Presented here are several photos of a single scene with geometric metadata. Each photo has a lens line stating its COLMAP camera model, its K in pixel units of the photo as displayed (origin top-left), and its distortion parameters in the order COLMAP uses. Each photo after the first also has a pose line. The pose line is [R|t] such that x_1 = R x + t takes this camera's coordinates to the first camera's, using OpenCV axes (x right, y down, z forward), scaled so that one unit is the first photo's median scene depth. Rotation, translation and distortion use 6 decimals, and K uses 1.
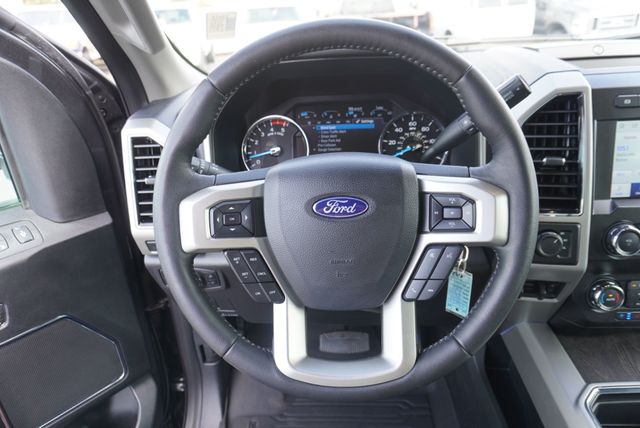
lens RADIAL K [[428.3, 0, 317.7], [0, 428.3, 217.1], [0, 0, 1]] dist [-0.009565, 0.002631]
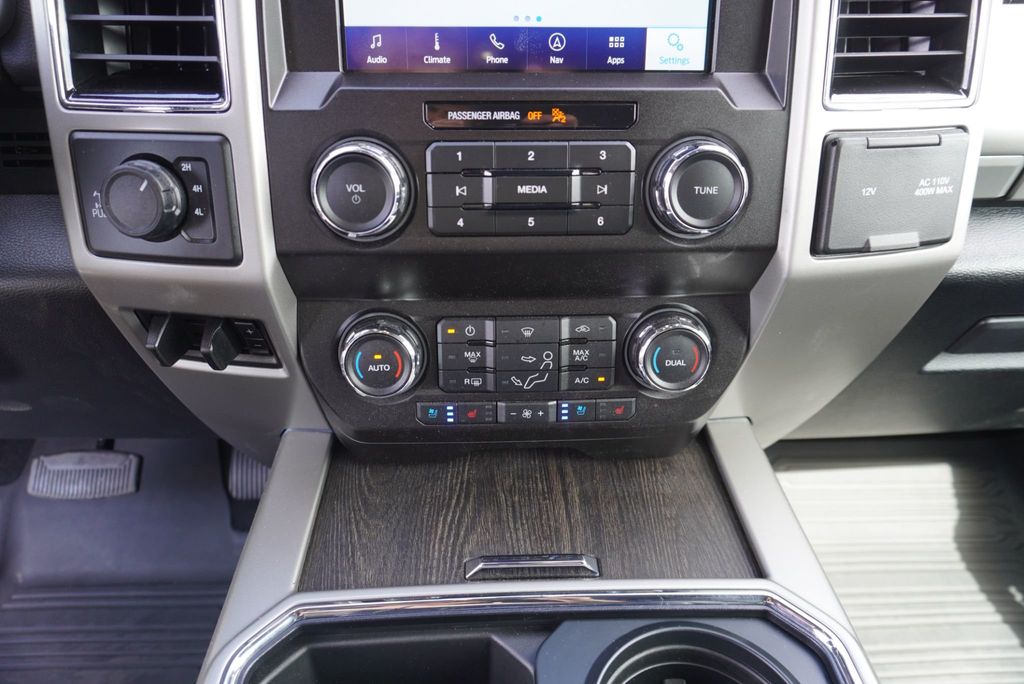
lens RADIAL K [[685.3, 0, 508.3], [0, 685.3, 346.9], [0, 0, 1]] dist [-0.009565, 0.002631]
pose [[0.995426, 0.008656, 0.095146, 0.741624], [-0.019403, 0.993449, 0.112621, 0.107748], [-0.093548, -0.113952, 0.989072, 0.415671]]
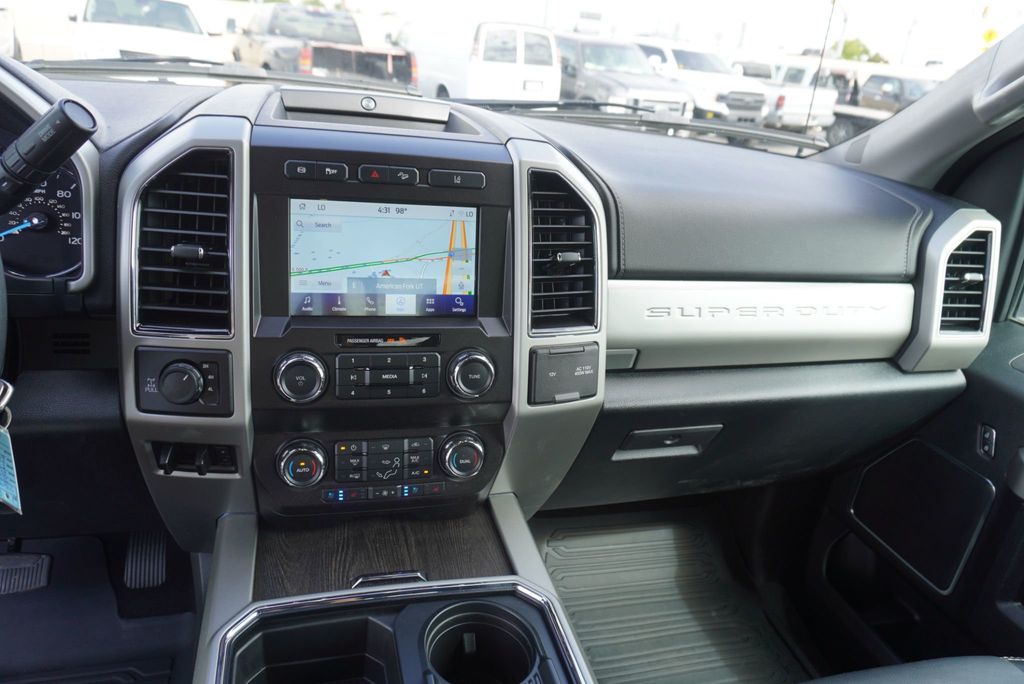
lens RADIAL K [[685.3, 0, 508.3], [0, 685.3, 346.9], [0, 0, 1]] dist [-0.009565, 0.002631]
pose [[0.941332, 0.025838, 0.336492, 0.625860], [-0.013263, 0.999127, -0.039615, 0.041396], [-0.337221, 0.032827, 0.940853, -0.102576]]
